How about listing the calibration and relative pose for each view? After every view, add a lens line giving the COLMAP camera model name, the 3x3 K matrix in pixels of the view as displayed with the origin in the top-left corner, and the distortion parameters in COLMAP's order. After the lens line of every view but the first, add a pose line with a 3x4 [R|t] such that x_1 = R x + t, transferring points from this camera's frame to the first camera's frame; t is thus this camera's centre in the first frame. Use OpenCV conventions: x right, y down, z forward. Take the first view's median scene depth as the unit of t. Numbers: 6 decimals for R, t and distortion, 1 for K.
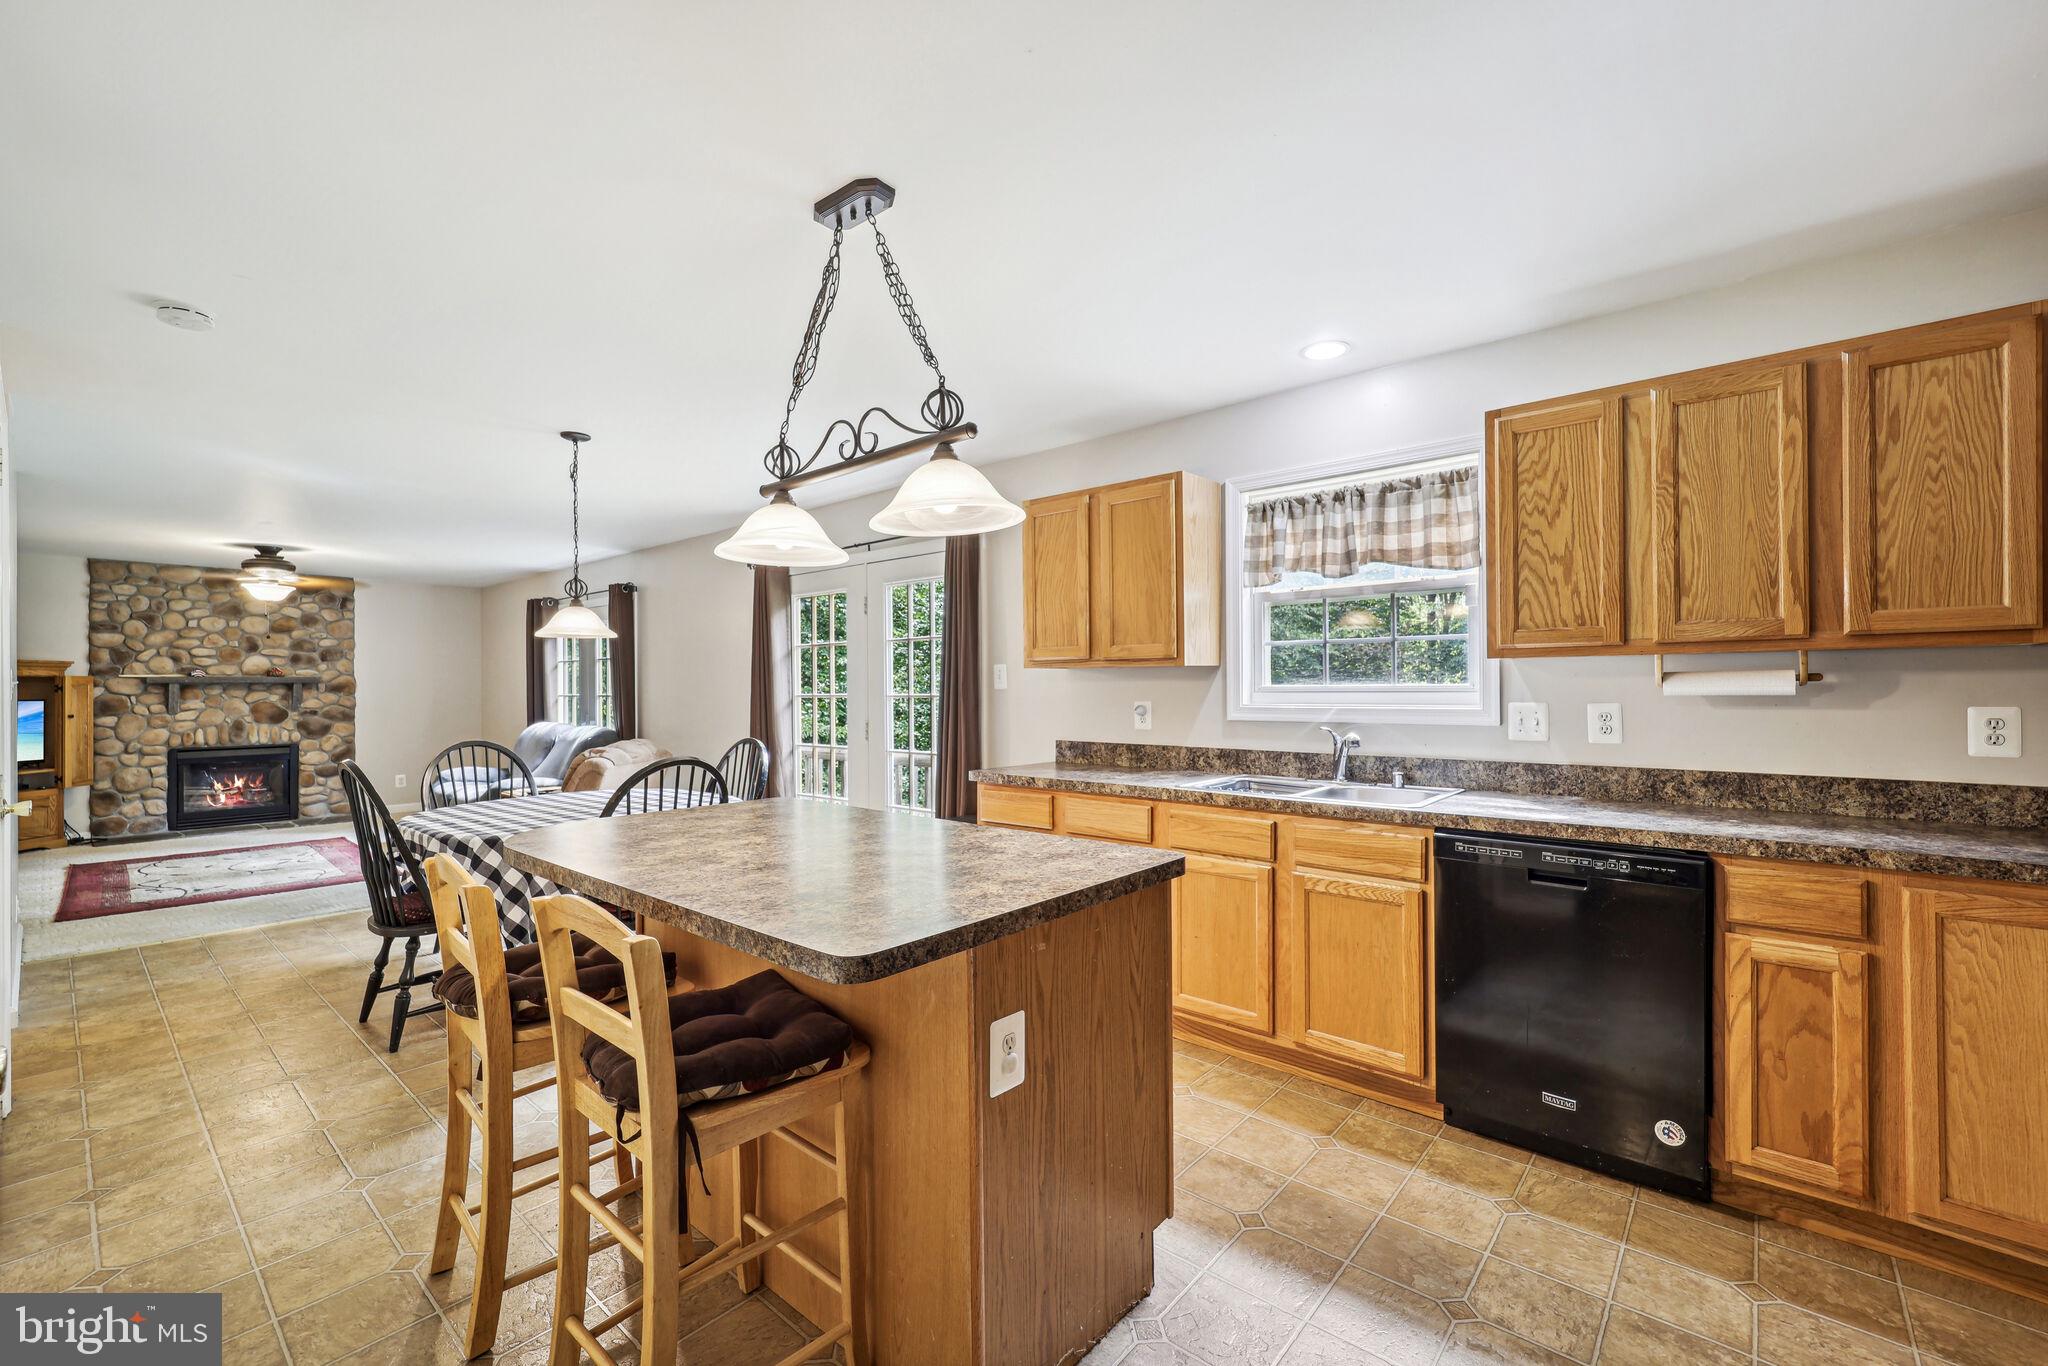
lens RADIAL K [[841.0, 0, 1025.4], [0, 841.0, 688.0], [0, 0, 1]] dist [-0.004440, 0.000721]
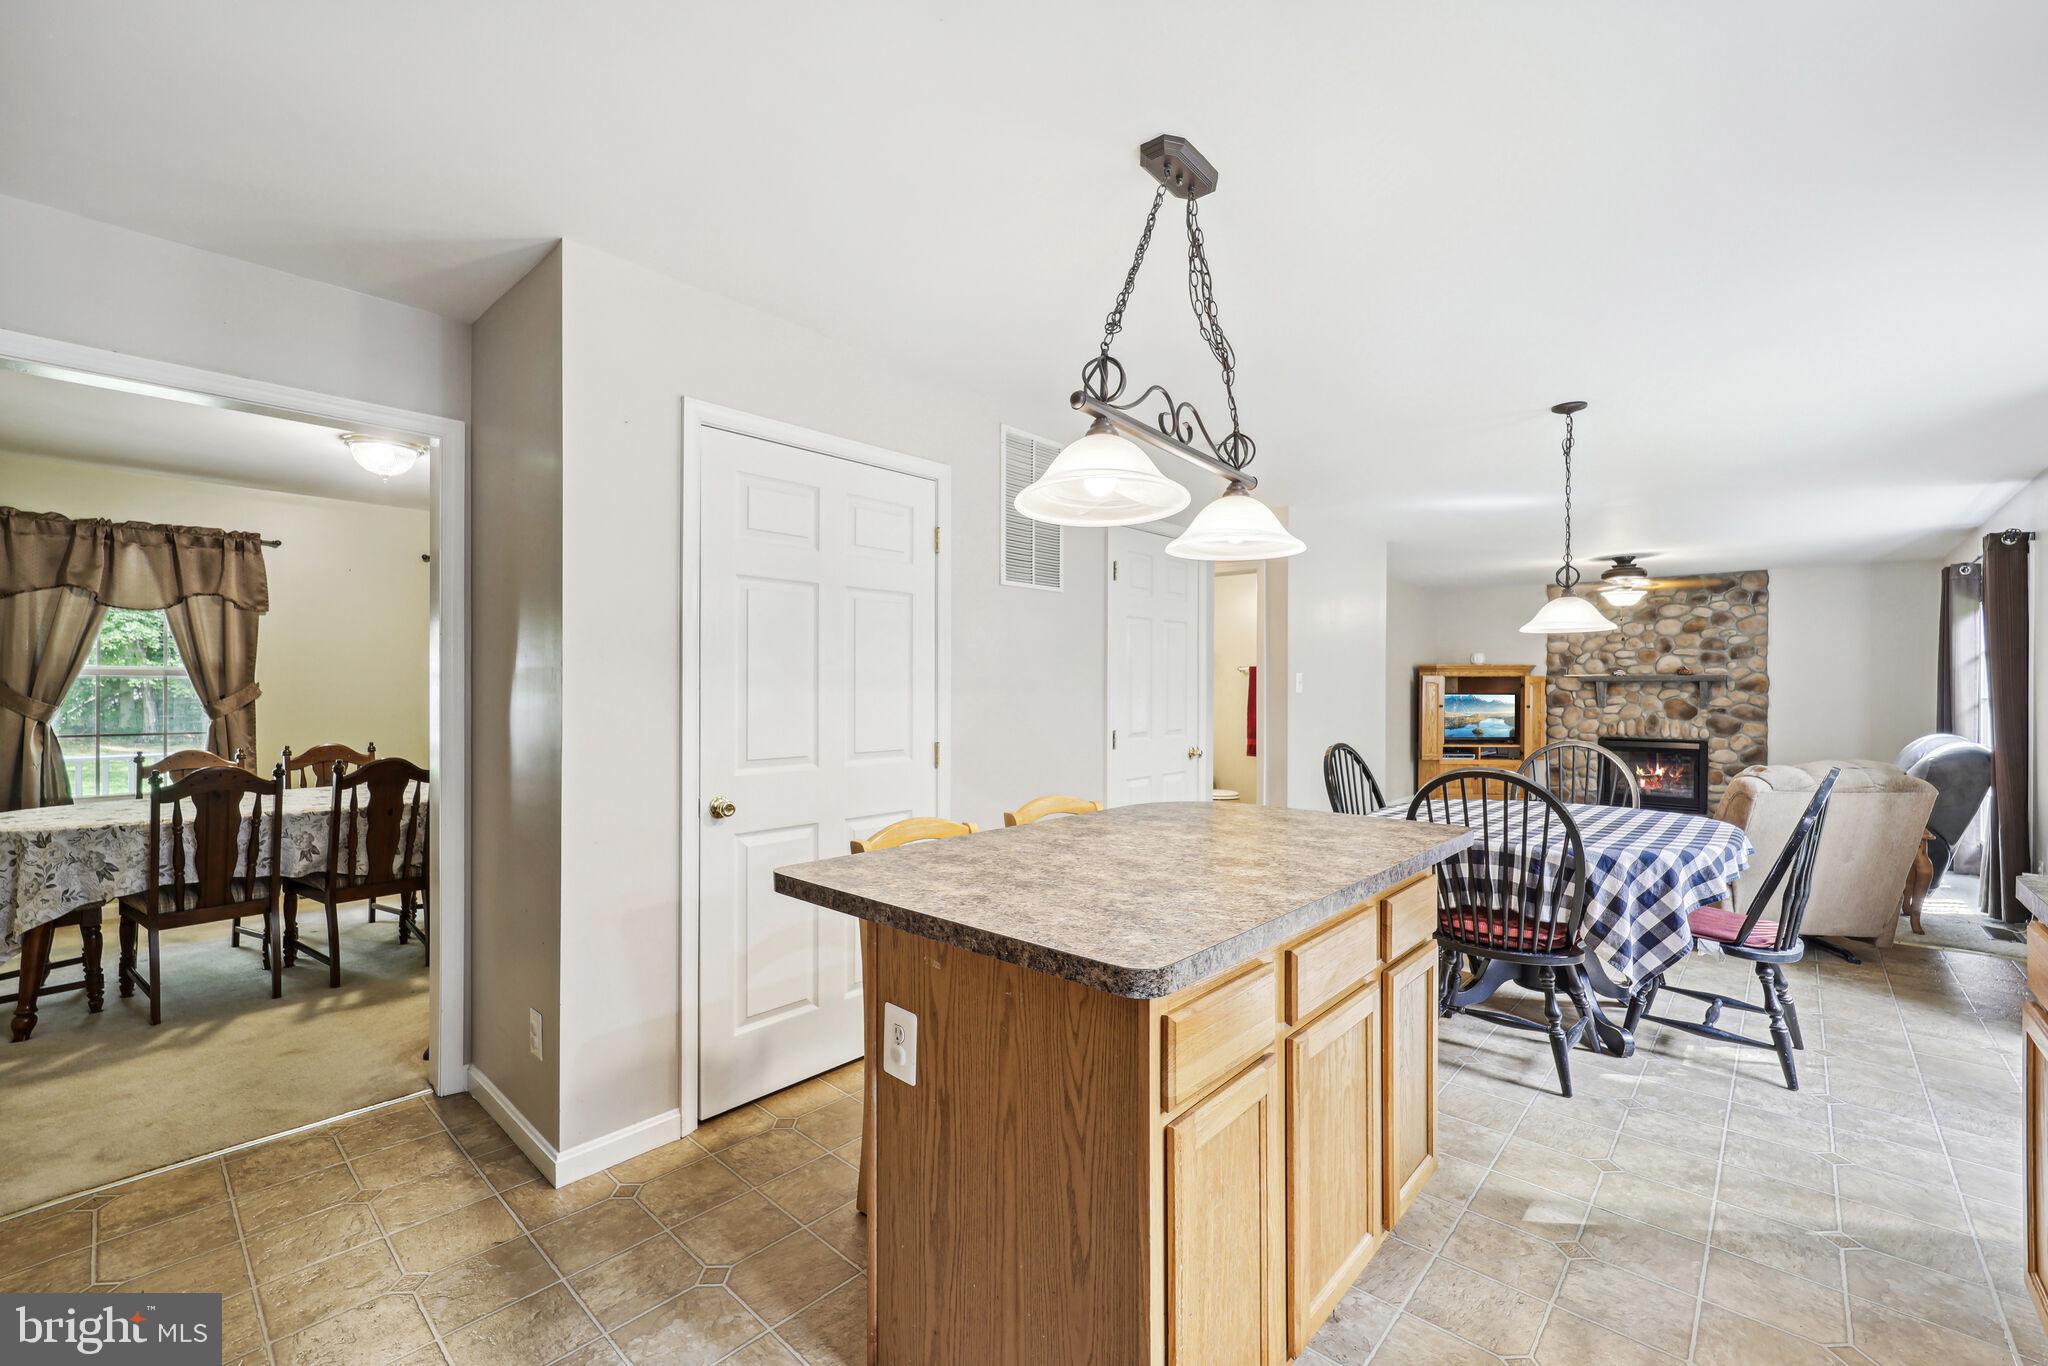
lens RADIAL K [[841.0, 0, 1028.0], [0, 841.0, 686.7], [0, 0, 1]] dist [-0.004440, 0.000721]
pose [[-0.023825, 0.005799, -0.999699, 0.179372], [-0.003992, 0.999975, 0.005896, -0.001878], [0.999708, 0.004131, -0.023802, 0.210483]]
